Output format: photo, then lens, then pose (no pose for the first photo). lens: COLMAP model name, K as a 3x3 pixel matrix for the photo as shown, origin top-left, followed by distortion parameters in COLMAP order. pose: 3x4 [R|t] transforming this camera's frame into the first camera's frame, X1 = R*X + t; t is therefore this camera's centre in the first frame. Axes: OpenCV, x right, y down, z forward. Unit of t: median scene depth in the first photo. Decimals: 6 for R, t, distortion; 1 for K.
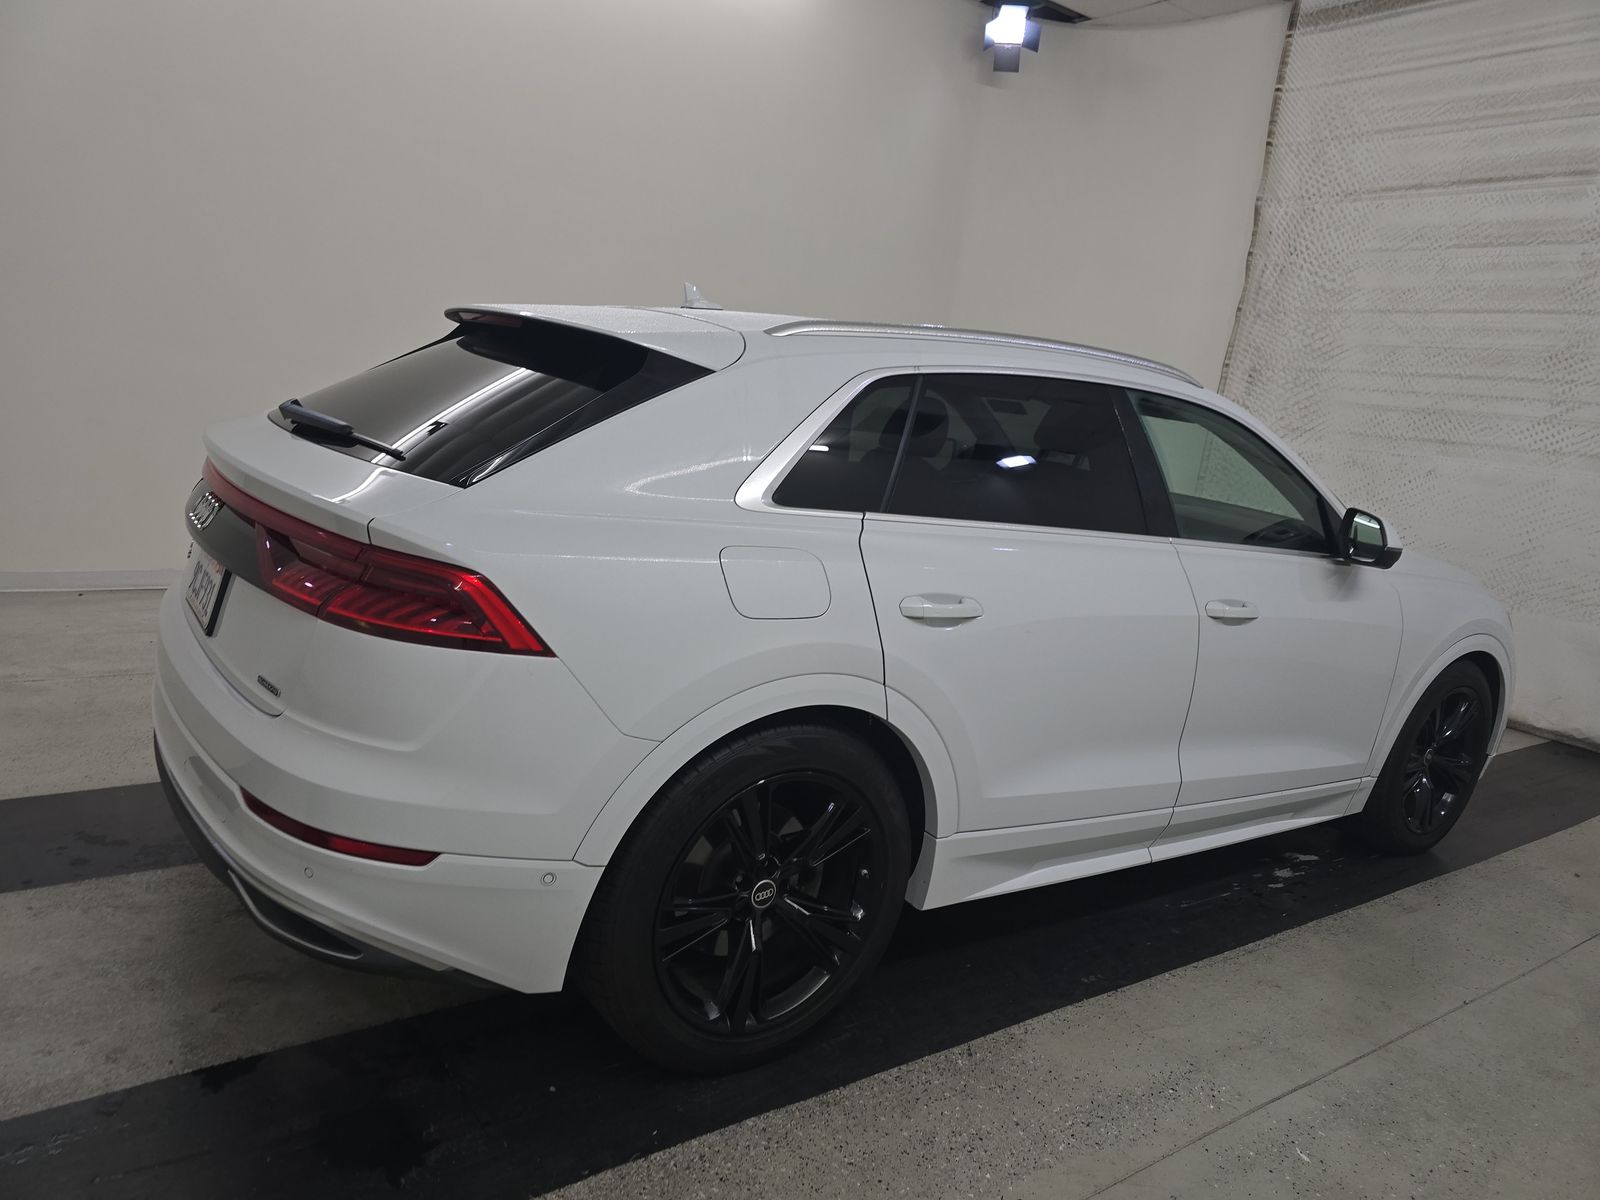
lens RADIAL K [[1054.4, 0, 805.2], [0, 1054.4, 602.4], [0, 0, 1]] dist [0.020058, -0.022375]
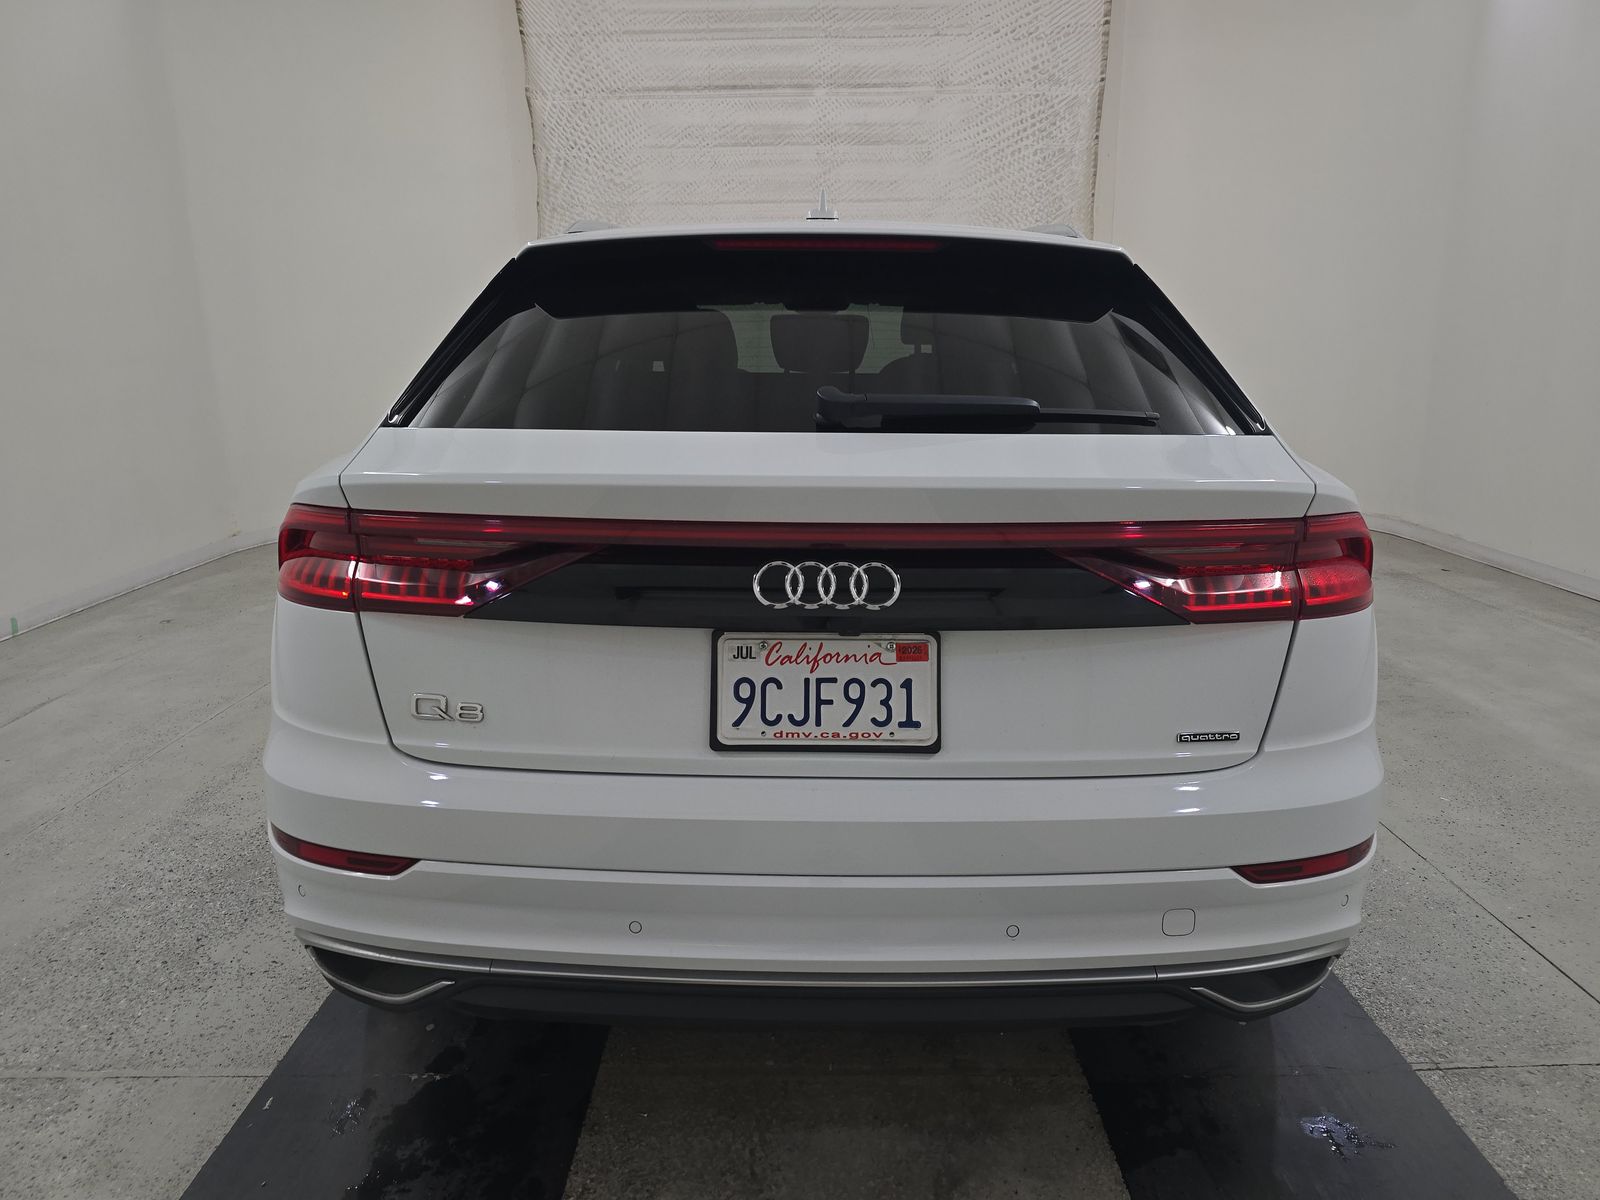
lens RADIAL K [[1054.4, 0, 799.6], [0, 1054.4, 604.1], [0, 0, 1]] dist [0.020058, -0.022375]
pose [[0.591342, -0.304209, 0.746841, -0.363496], [0.231472, 0.951177, 0.204163, -0.072625], [-0.772486, 0.052143, 0.632887, 0.221614]]
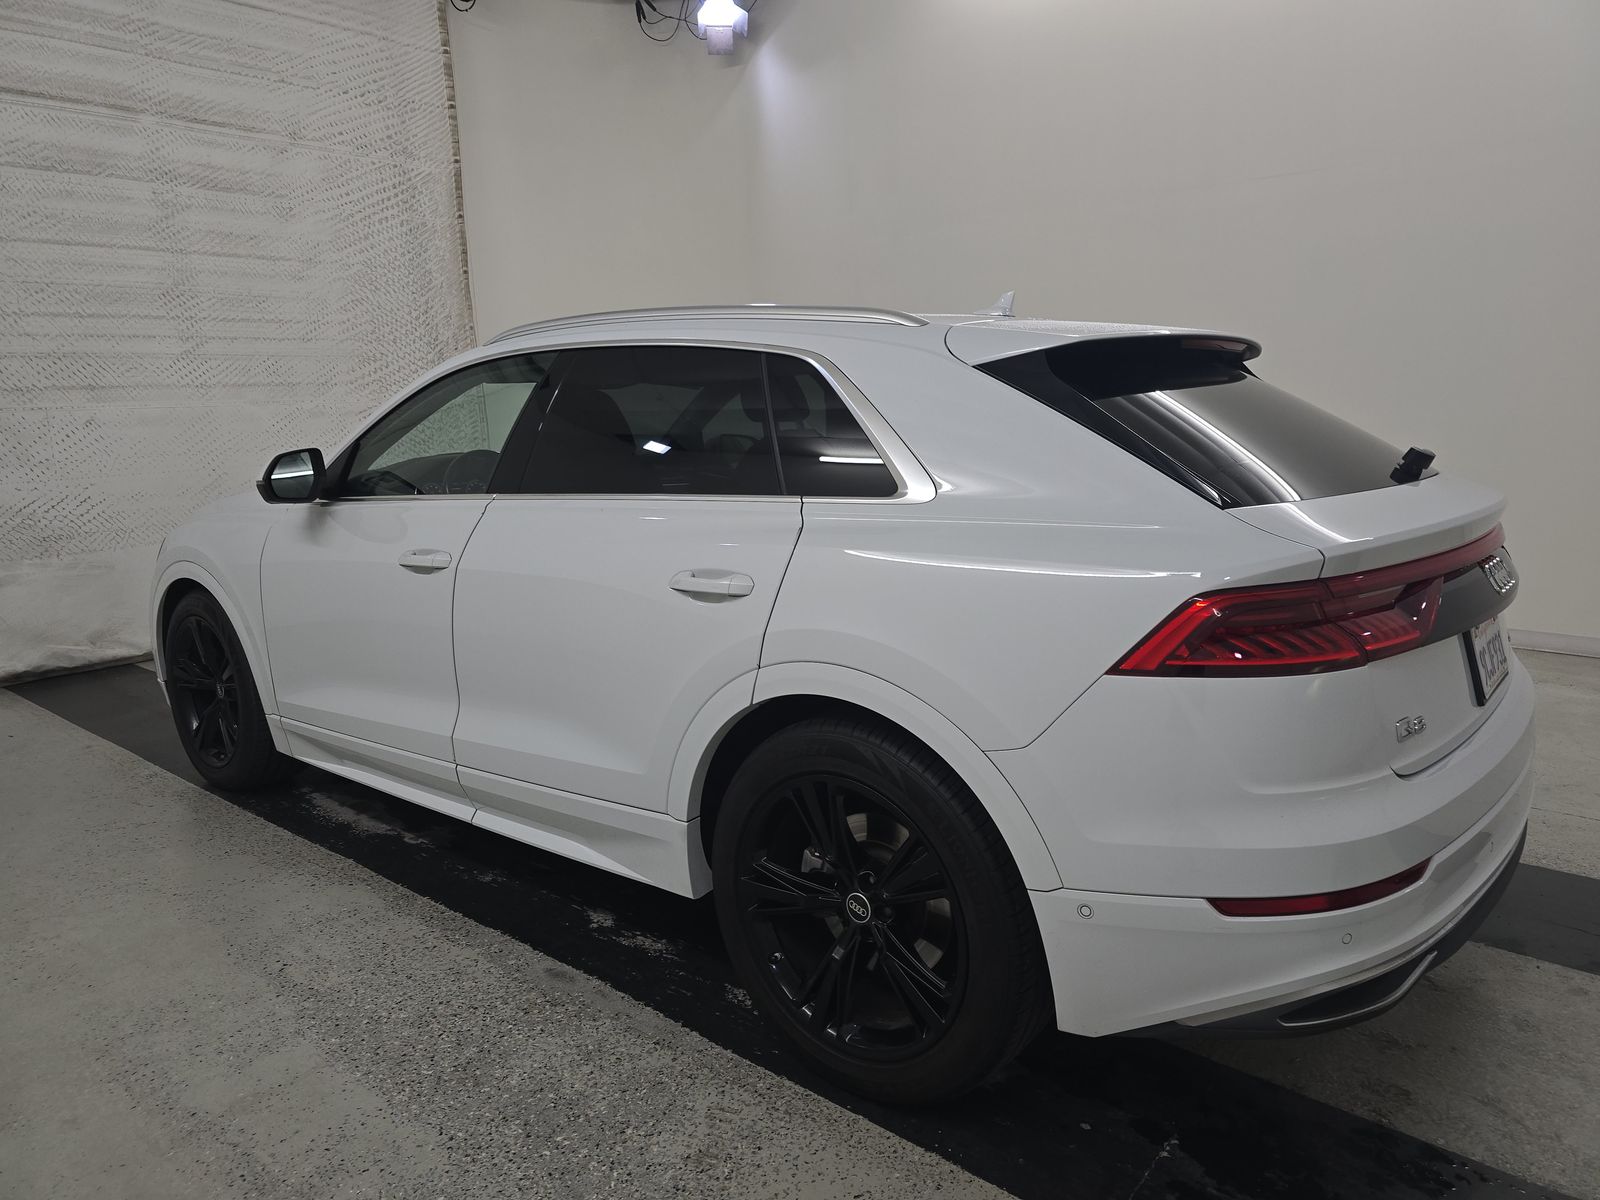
lens RADIAL K [[1054.4, 0, 807.1], [0, 1054.4, 601.8], [0, 0, 1]] dist [0.020058, -0.022375]
pose [[-0.234148, -0.289746, 0.928020, -0.454829], [0.185905, 0.923598, 0.335271, -0.174318], [-0.954261, 0.251027, -0.162393, 0.609641]]
